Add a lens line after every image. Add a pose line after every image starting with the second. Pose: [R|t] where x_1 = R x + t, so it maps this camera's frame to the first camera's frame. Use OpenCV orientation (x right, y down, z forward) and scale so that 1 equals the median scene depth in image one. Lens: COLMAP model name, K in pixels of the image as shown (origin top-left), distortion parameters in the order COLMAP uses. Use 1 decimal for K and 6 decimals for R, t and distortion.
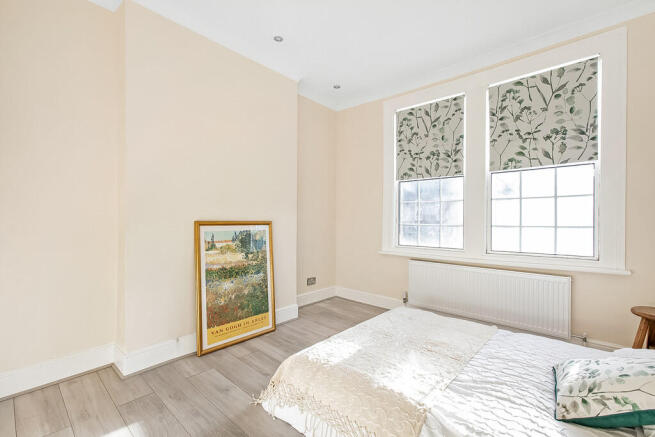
lens RADIAL K [[293.2, 0, 331.4], [0, 293.2, 220.7], [0, 0, 1]] dist [-0.015947, 0.003082]
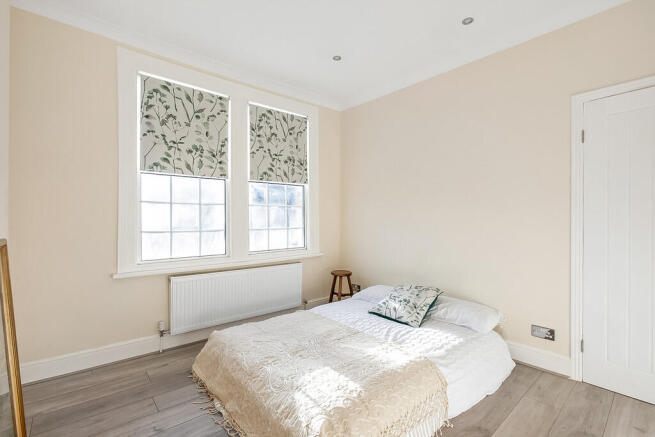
lens RADIAL K [[293.2, 0, 329.0], [0, 293.2, 218.4], [0, 0, 1]] dist [-0.015947, 0.003082]
pose [[0.133380, 0.007365, 0.991038, -0.483512], [0.017427, 0.999800, -0.009776, -0.006993], [-0.990912, 0.018575, 0.133225, 0.534861]]
